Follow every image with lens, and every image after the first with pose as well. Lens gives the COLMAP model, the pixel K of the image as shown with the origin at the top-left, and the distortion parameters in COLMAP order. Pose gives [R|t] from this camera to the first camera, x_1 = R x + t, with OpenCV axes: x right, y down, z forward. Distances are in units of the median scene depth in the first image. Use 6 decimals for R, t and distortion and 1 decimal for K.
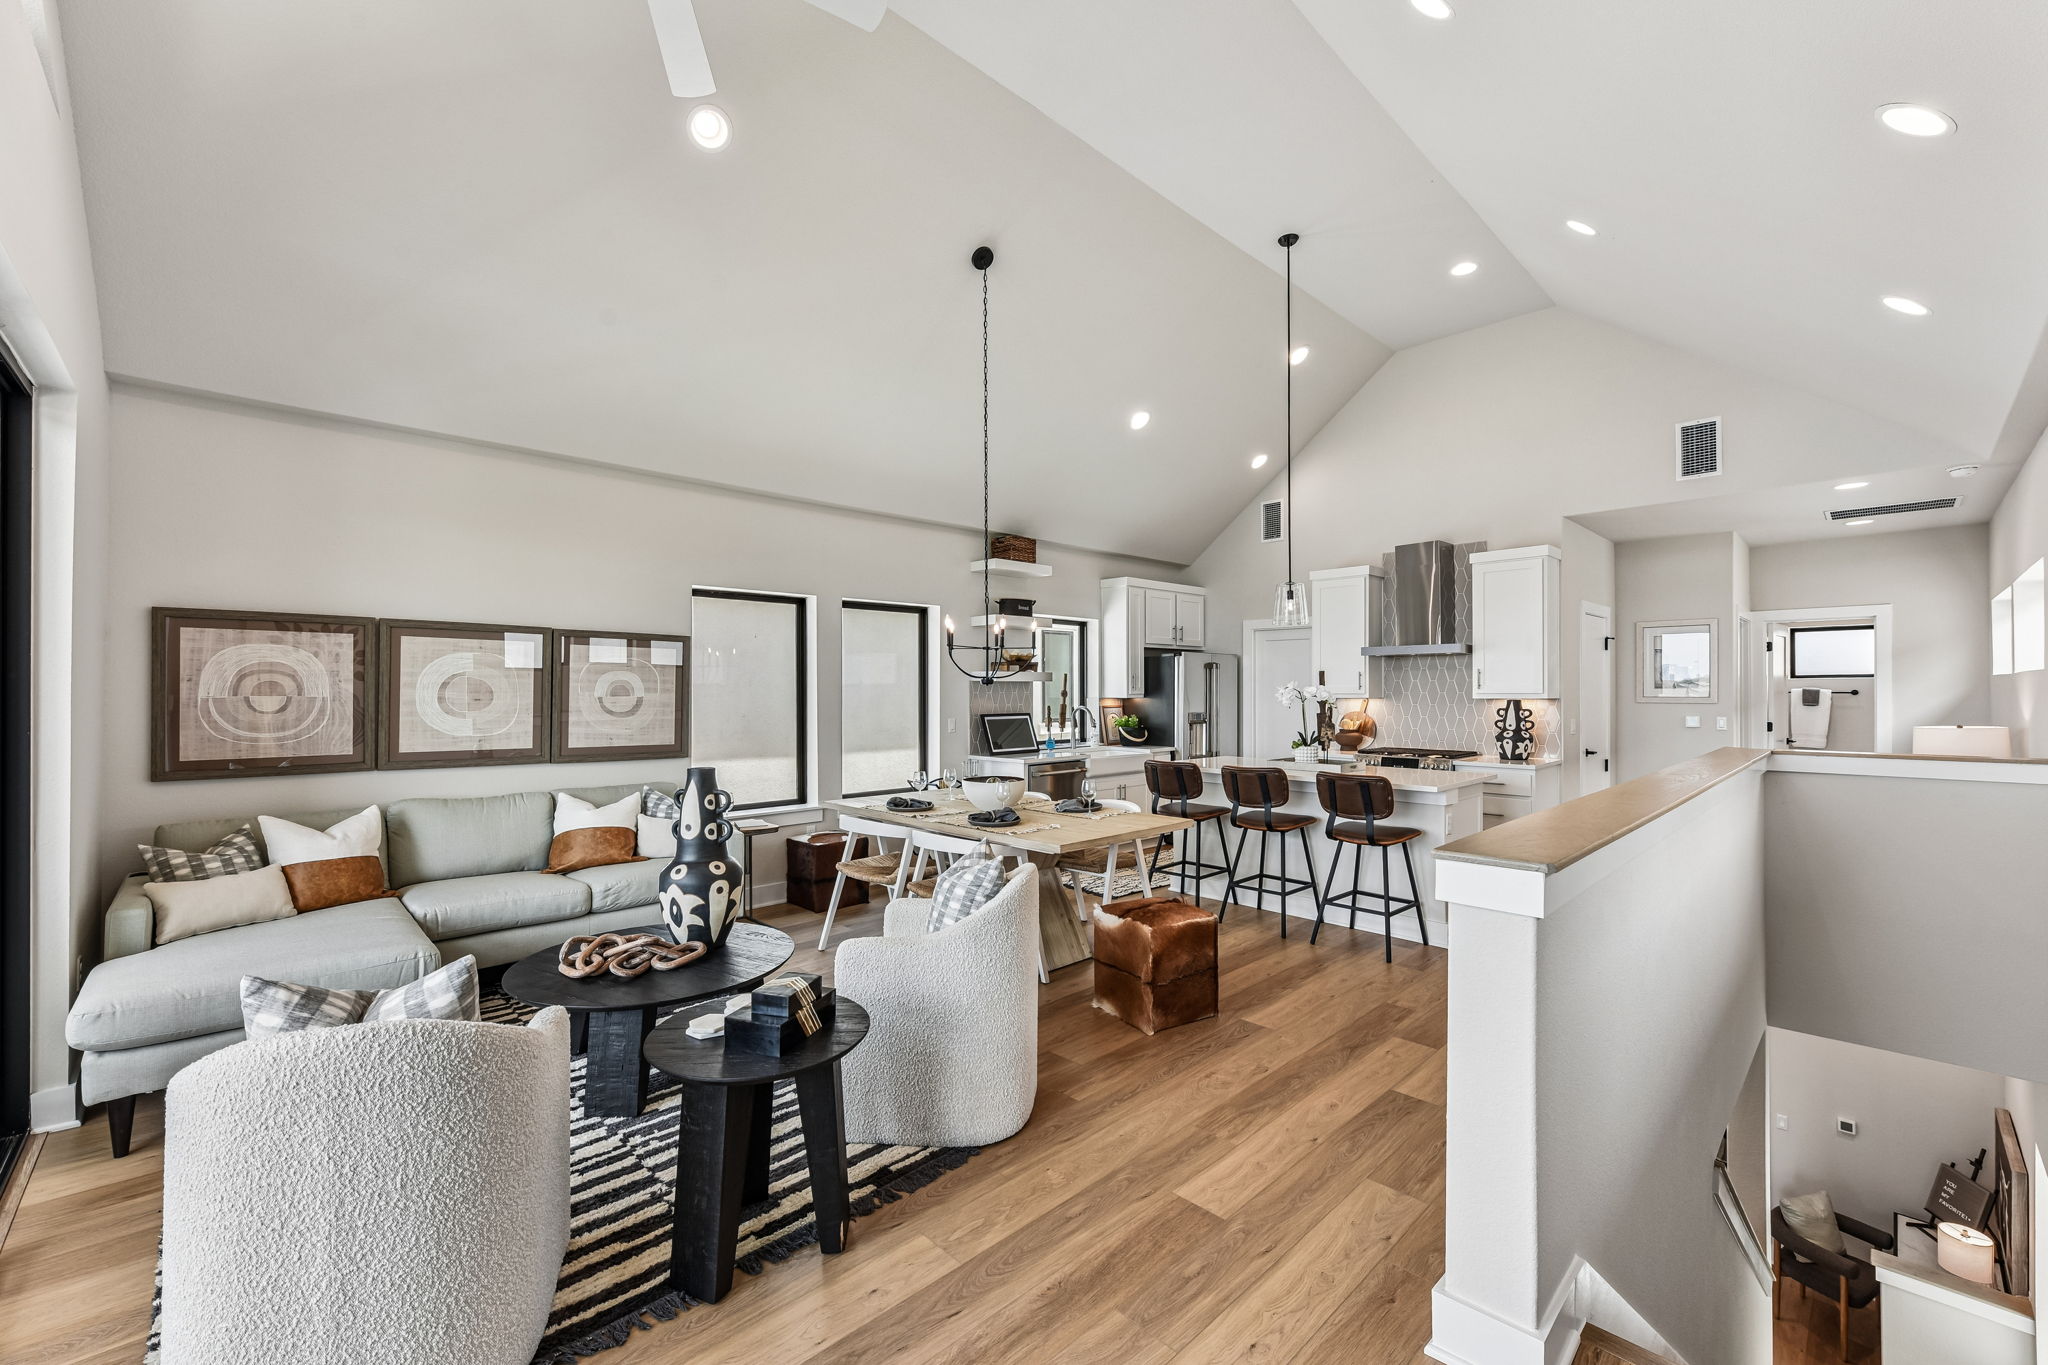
lens RADIAL K [[830.9, 0, 1024.0], [0, 830.9, 682.5], [0, 0, 1]] dist [0.015174, -0.000191]
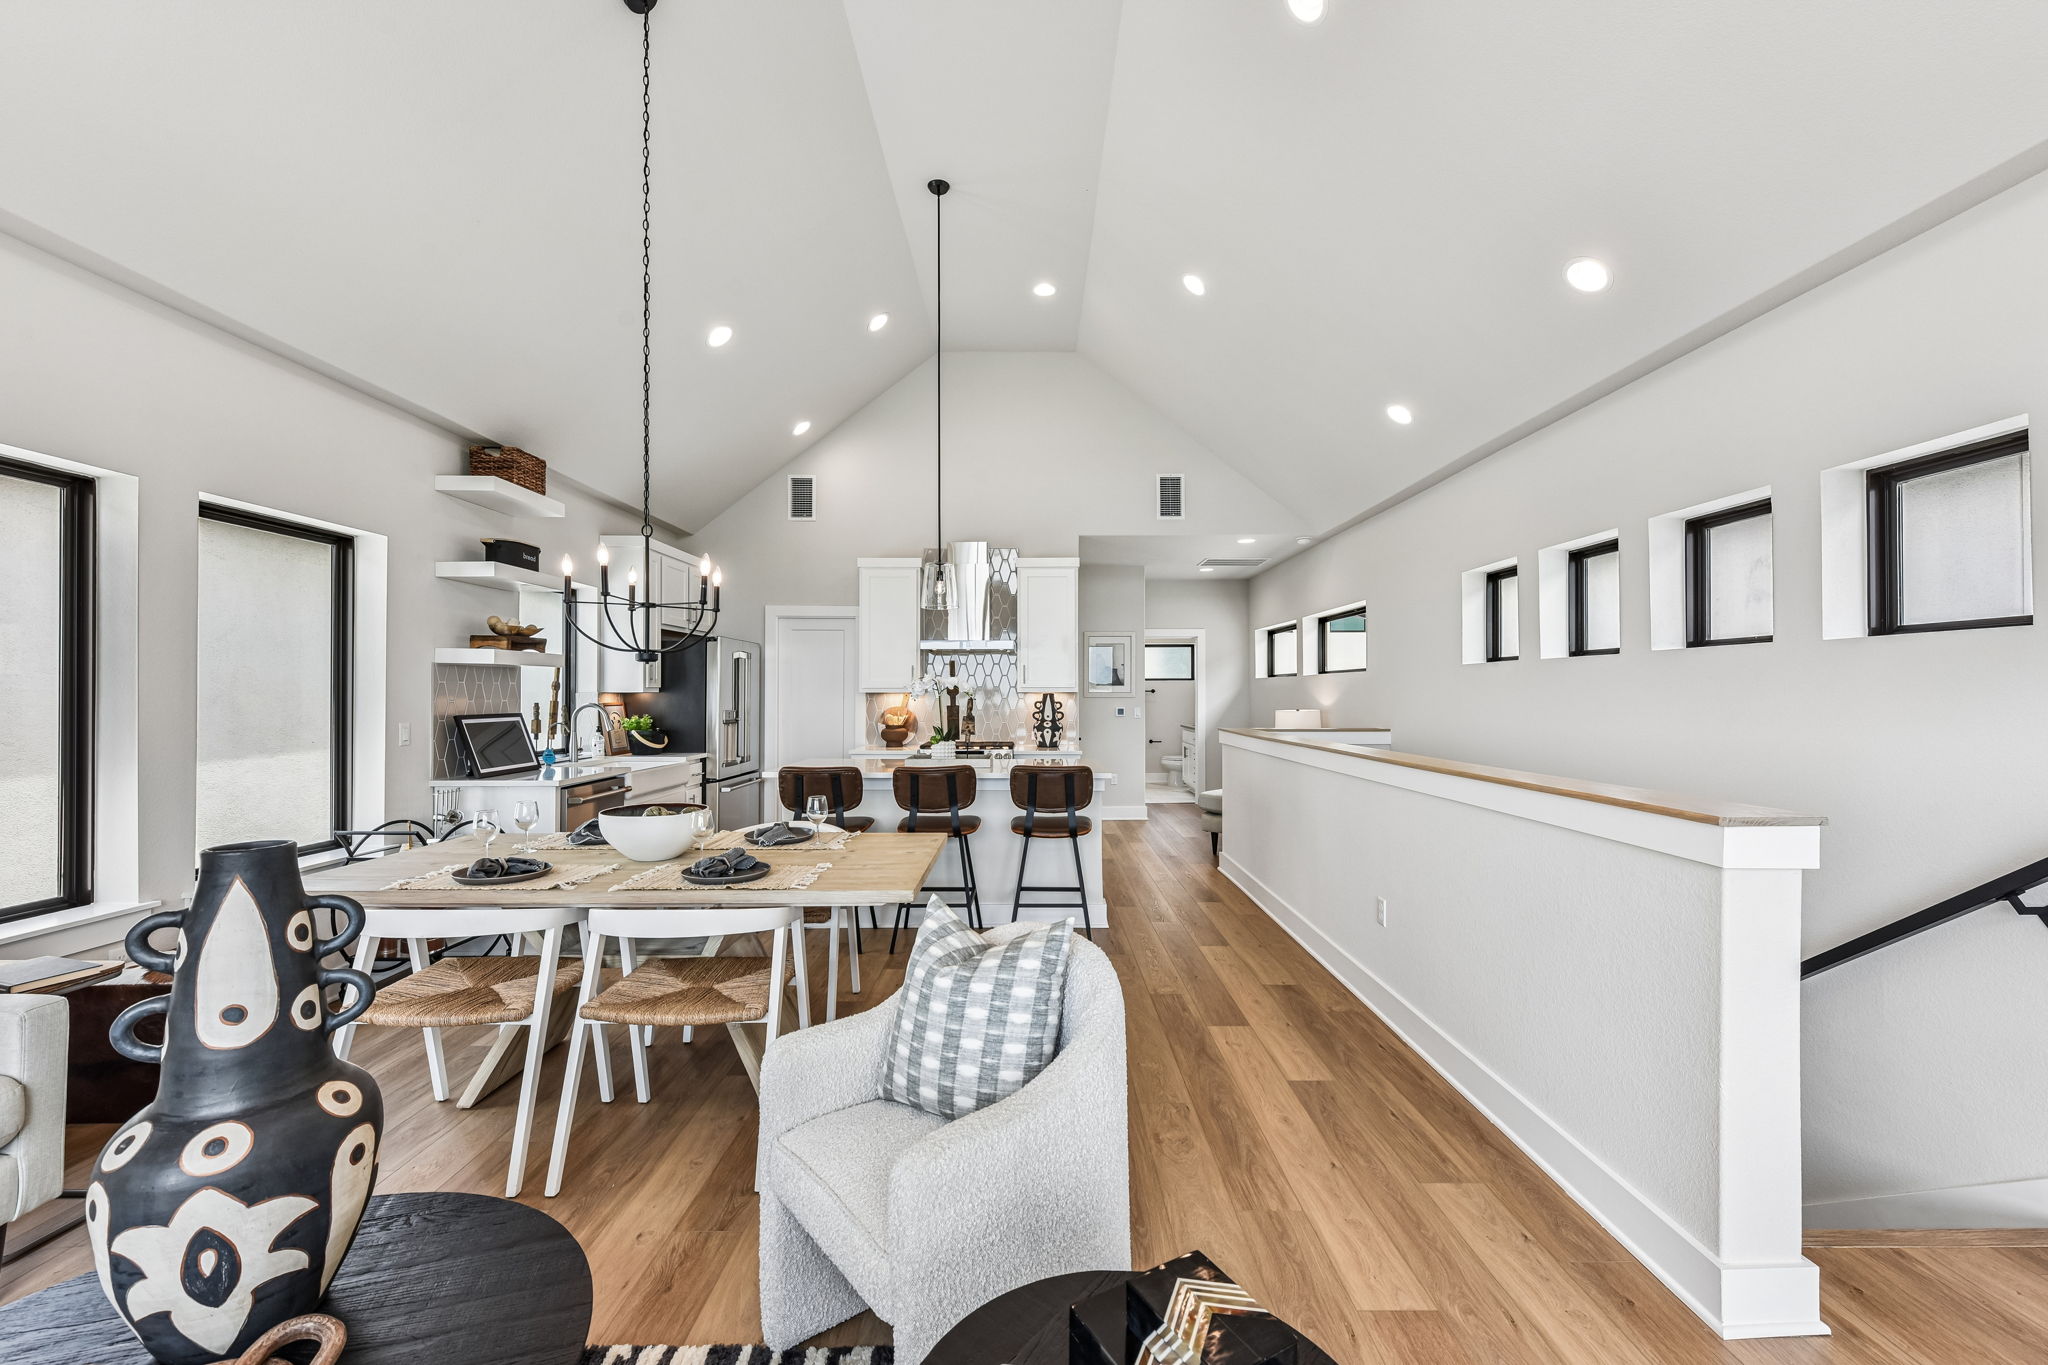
lens RADIAL K [[819.6, 0, 1039.1], [0, 819.6, 684.9], [0, 0, 1]] dist [0.002308, -0.000609]
pose [[0.692257, 0.010264, 0.721578, -0.209685], [-0.009263, 0.999943, -0.005337, 0.015250], [-0.721592, -0.002989, 0.692313, 0.252195]]
